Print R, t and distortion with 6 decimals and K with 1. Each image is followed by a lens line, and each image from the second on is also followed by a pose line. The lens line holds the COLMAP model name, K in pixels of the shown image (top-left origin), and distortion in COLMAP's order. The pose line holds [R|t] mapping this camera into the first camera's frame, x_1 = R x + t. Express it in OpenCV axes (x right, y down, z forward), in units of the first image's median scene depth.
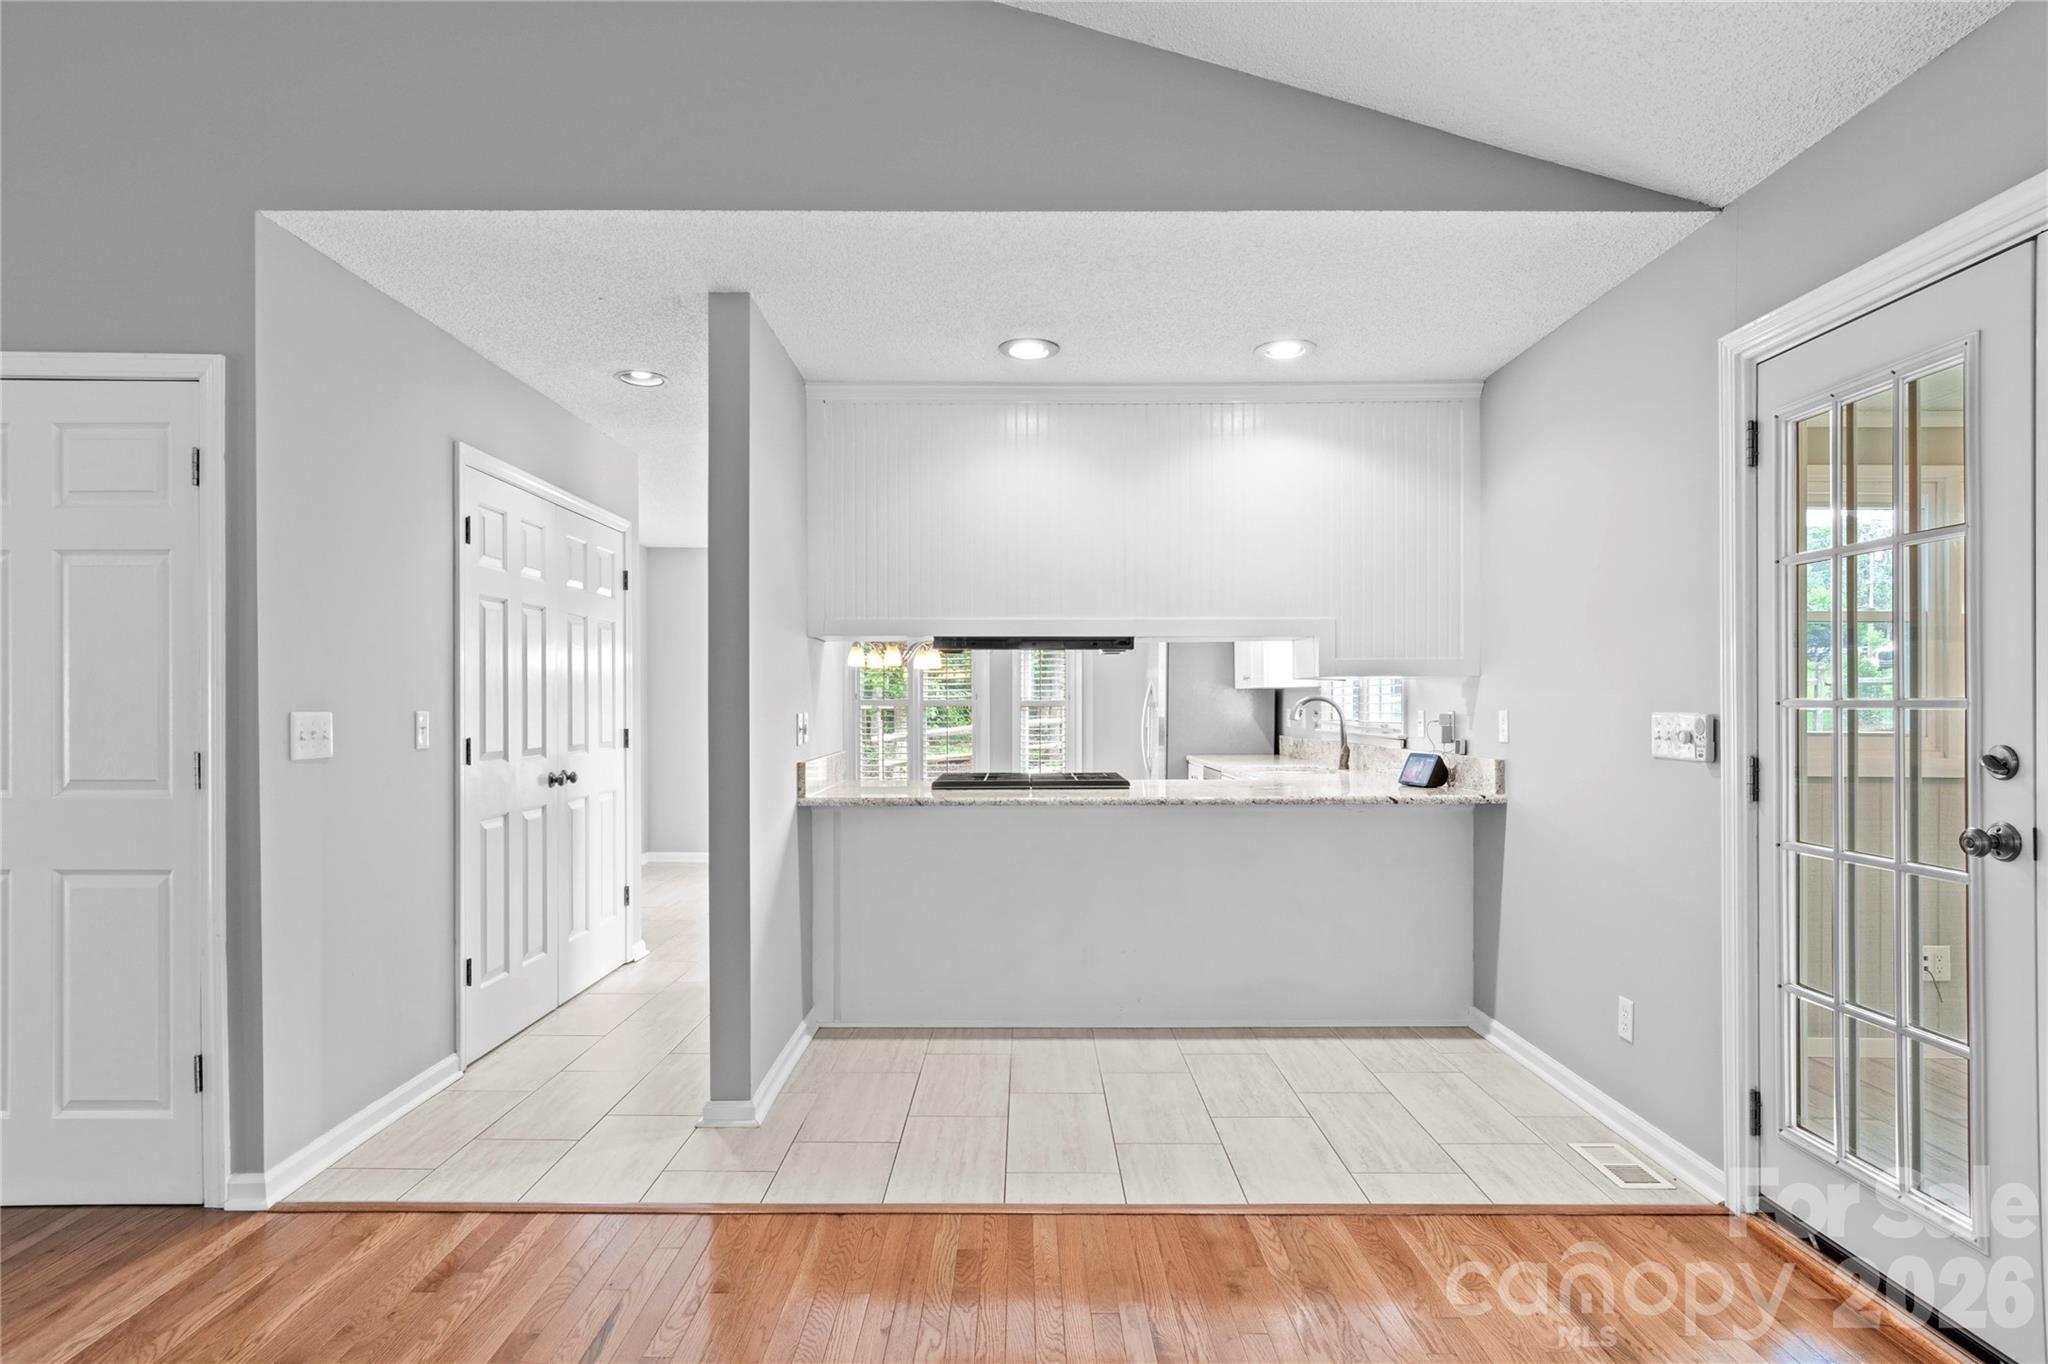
lens RADIAL K [[1136.8, 0, 1016.2], [0, 1136.8, 707.4], [0, 0, 1]] dist [-0.006204, -0.003064]
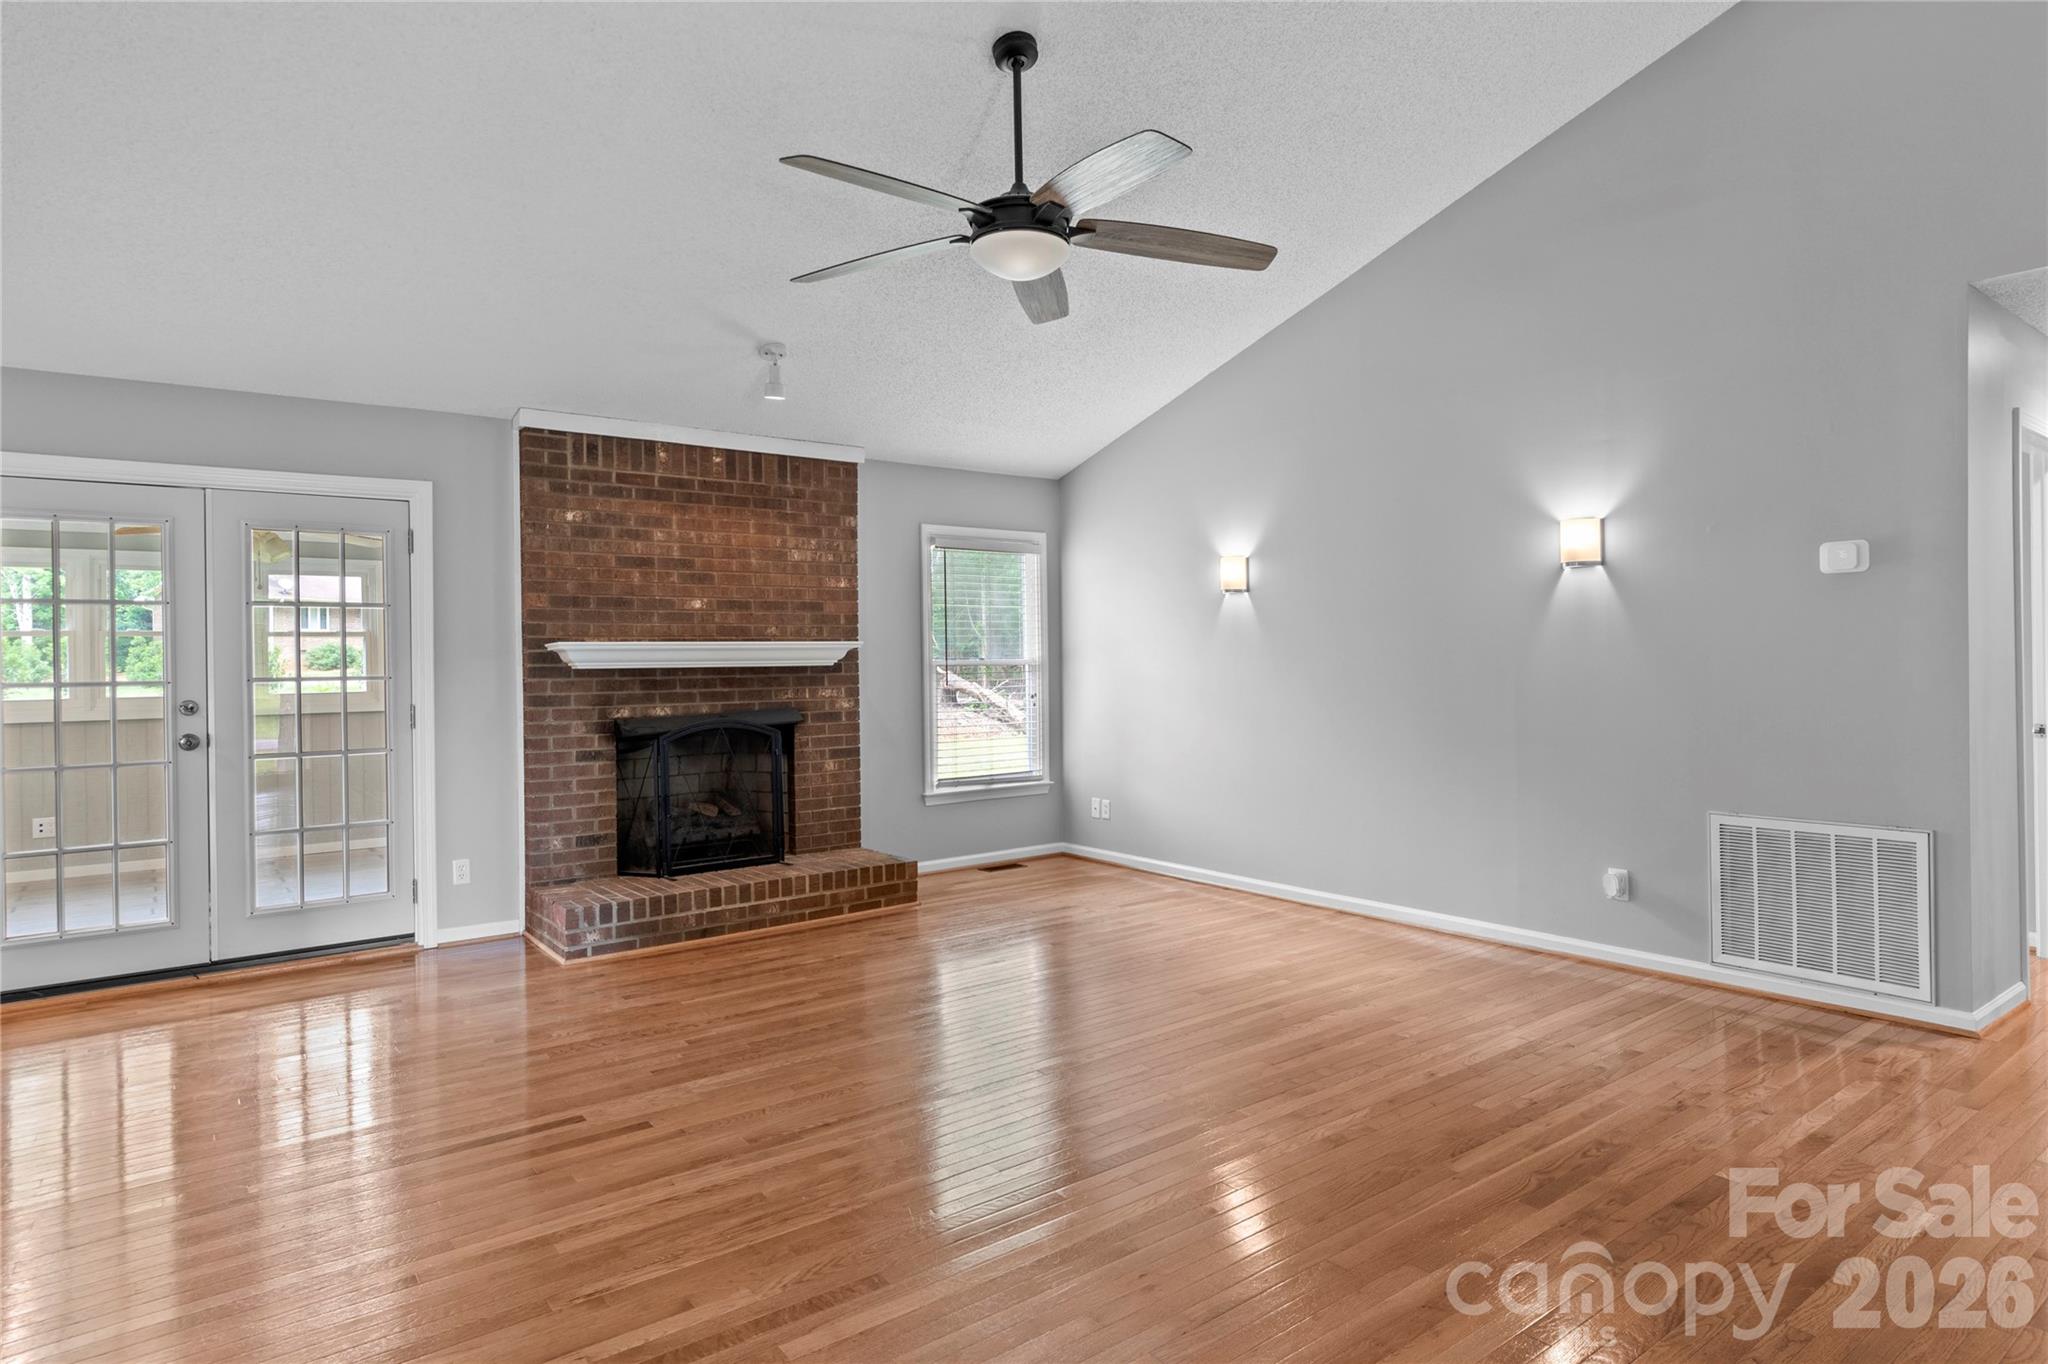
lens RADIAL K [[1136.8, 0, 1078.8], [0, 1136.8, 651.2], [0, 0, 1]] dist [-0.006204, -0.003064]
pose [[-0.619076, 0.004904, 0.785316, -1.120990], [0.012123, 0.999921, 0.003313, -0.028261], [-0.785238, 0.011571, -0.619086, 0.544193]]
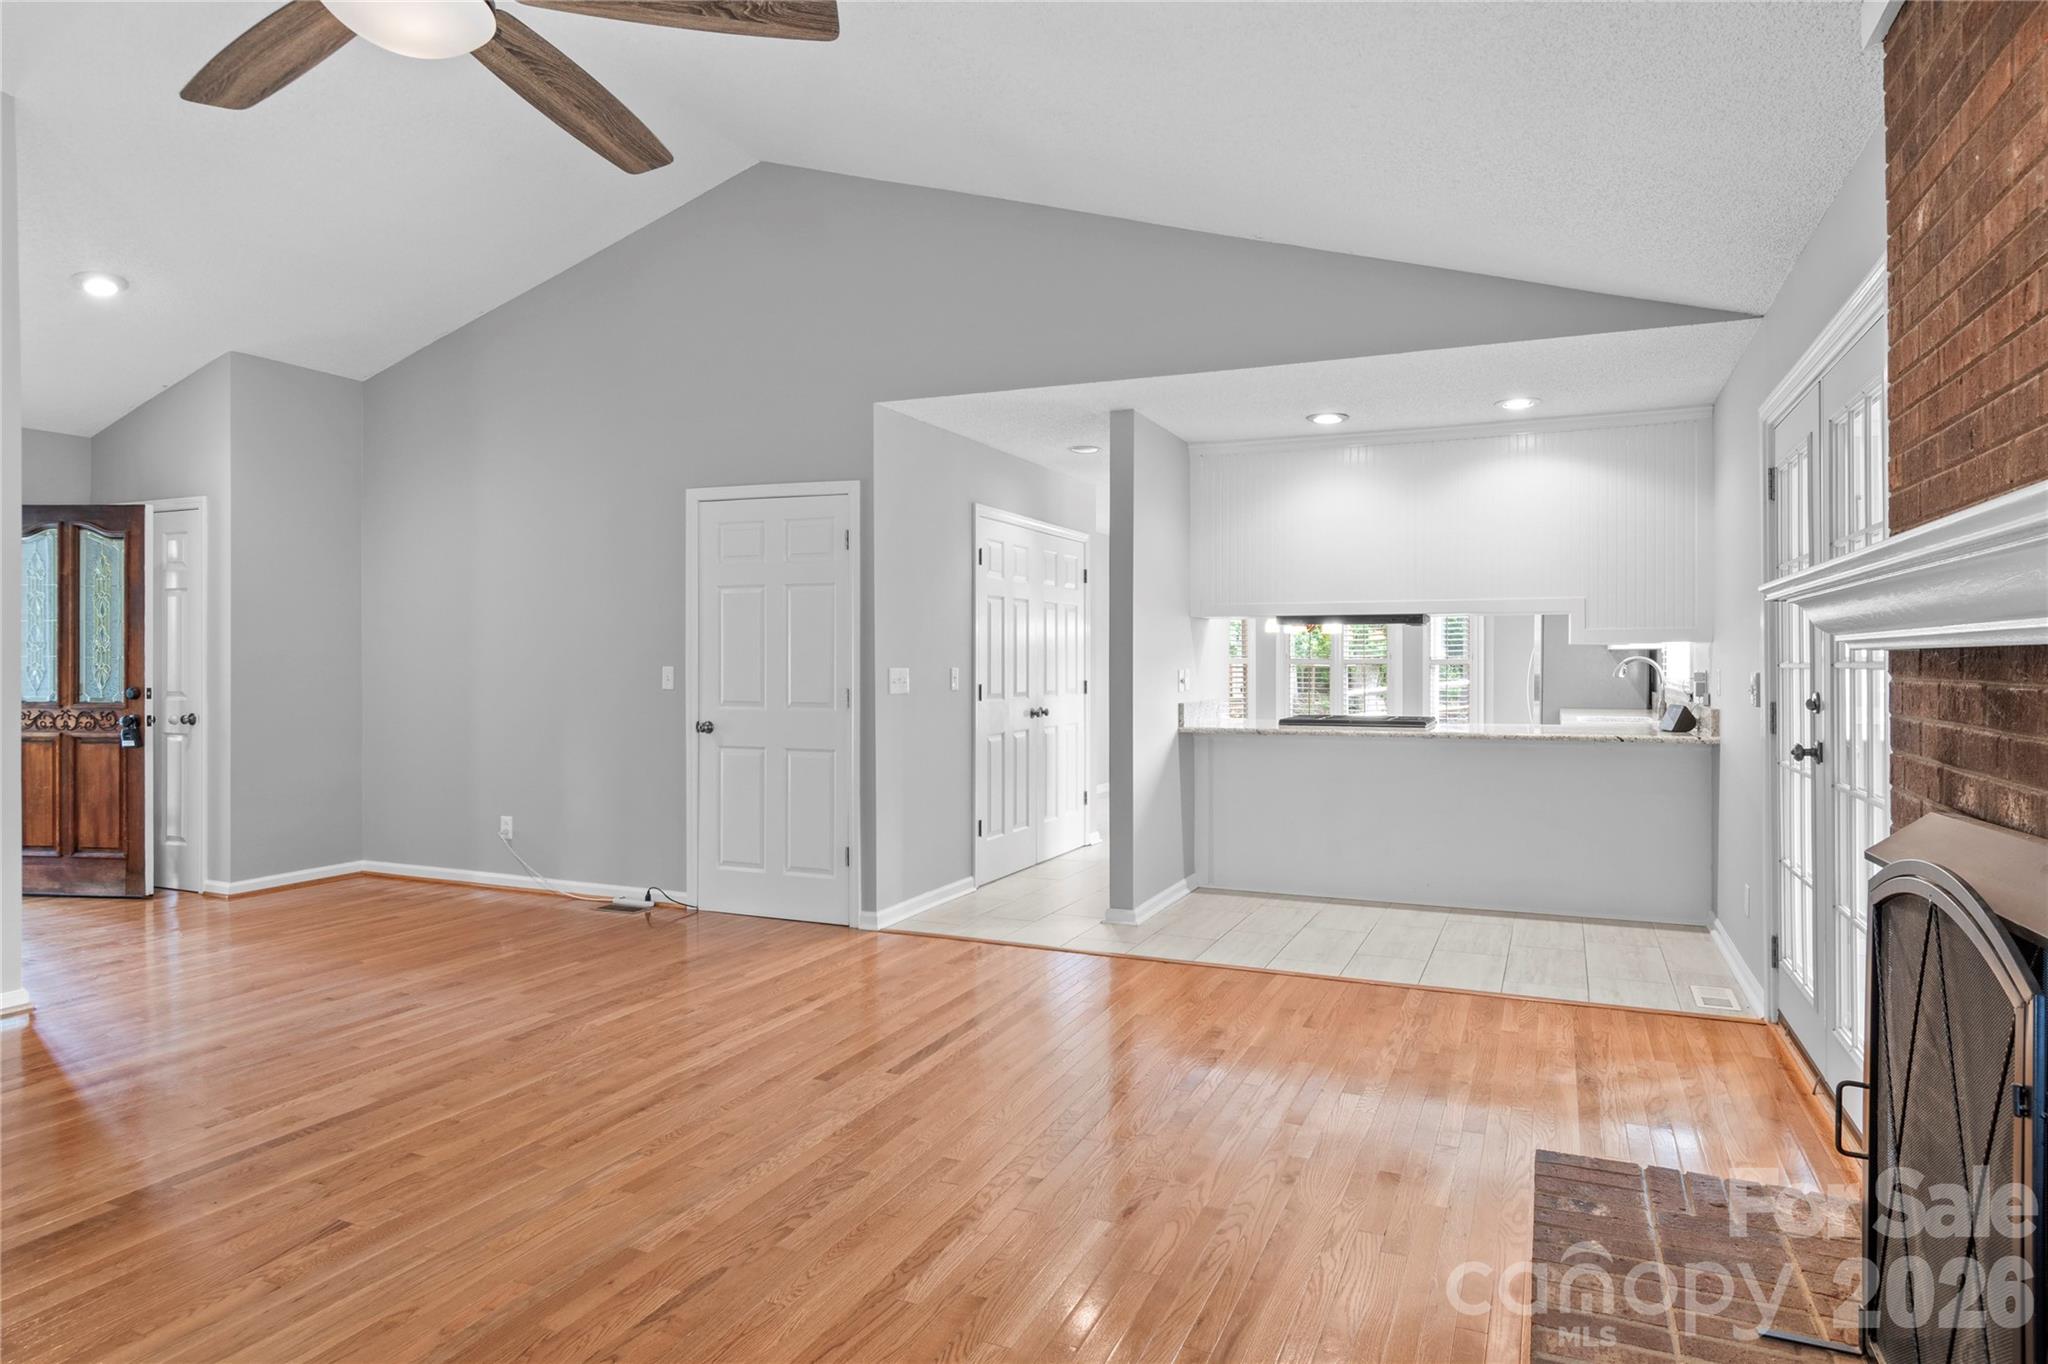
lens RADIAL K [[1136.8, 0, 1063.1], [0, 1136.8, 661.8], [0, 0, 1]] dist [-0.006204, -0.003064]
pose [[0.920801, 0.000954, -0.390031, 0.276732], [-0.002239, 0.999993, -0.002838, -0.000946], [0.390026, 0.003487, 0.920797, -0.479148]]
